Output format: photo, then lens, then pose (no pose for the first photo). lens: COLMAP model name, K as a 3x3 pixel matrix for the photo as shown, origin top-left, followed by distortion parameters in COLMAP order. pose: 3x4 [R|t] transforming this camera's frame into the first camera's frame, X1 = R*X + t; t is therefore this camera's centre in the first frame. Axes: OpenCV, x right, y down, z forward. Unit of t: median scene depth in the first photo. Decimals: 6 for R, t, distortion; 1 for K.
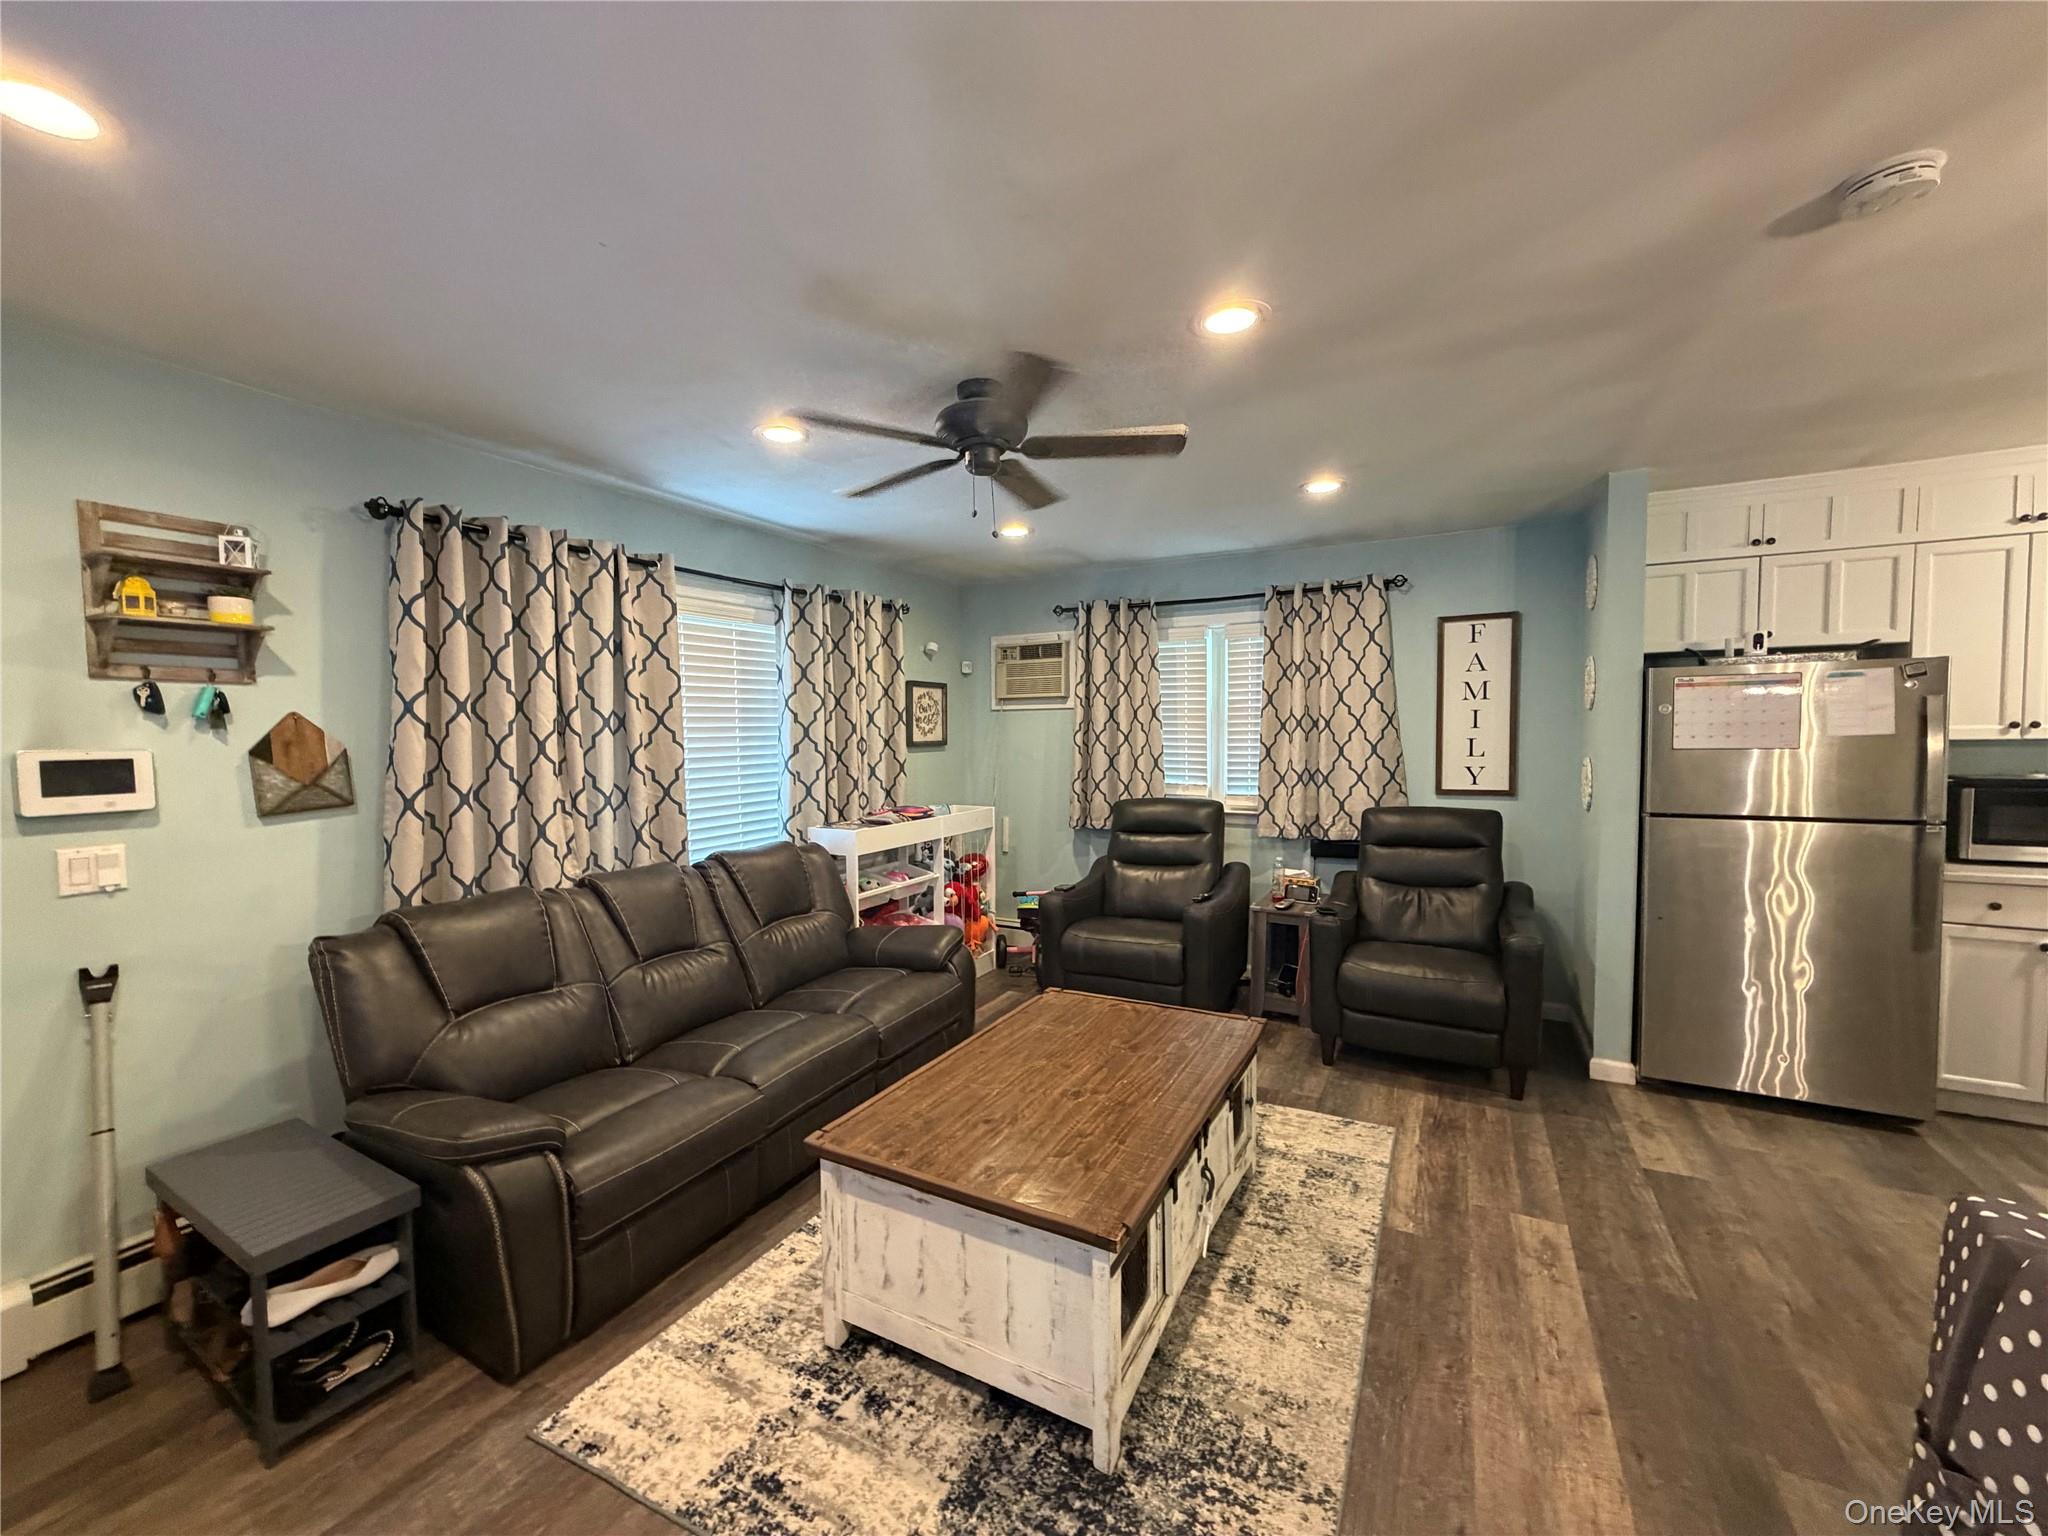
lens RADIAL K [[804.0, 0, 1024.0], [0, 804.0, 768.0], [0, 0, 1]] dist [0.000979, -0.000165]
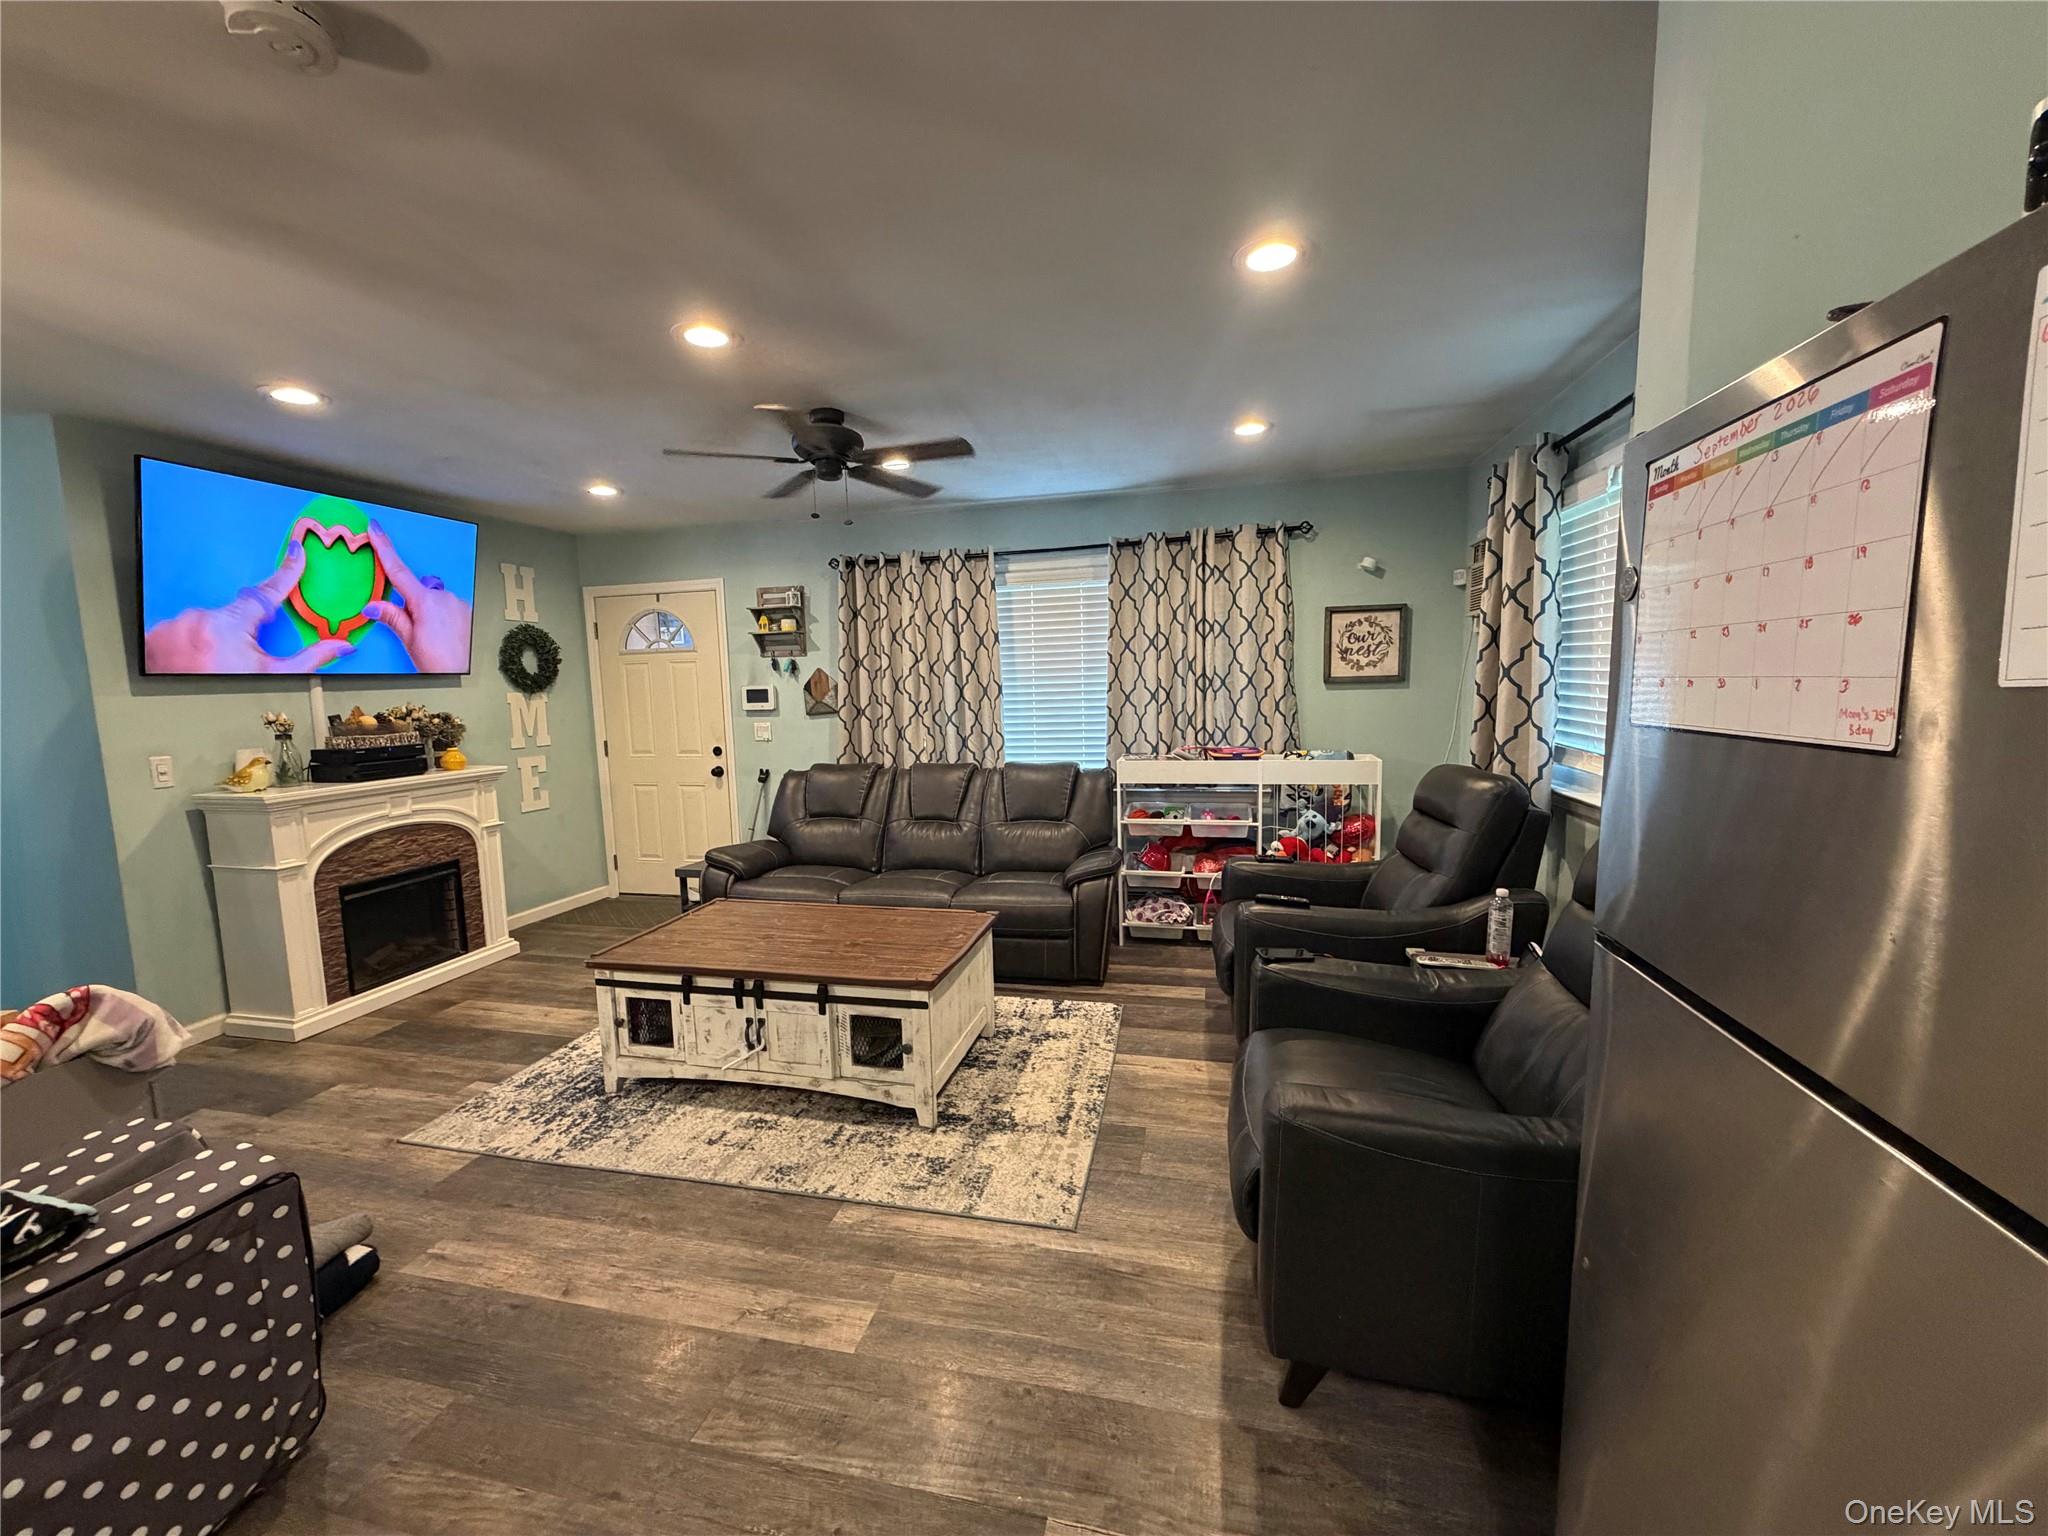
lens RADIAL K [[804.0, 0, 1024.0], [0, 804.0, 768.0], [0, 0, 1]] dist [0.000979, -0.000165]
pose [[0.271792, 0.111118, -0.955919, 1.309394], [-0.020999, 0.993760, 0.109546, -0.049101], [0.962127, -0.009700, 0.272429, 0.915603]]
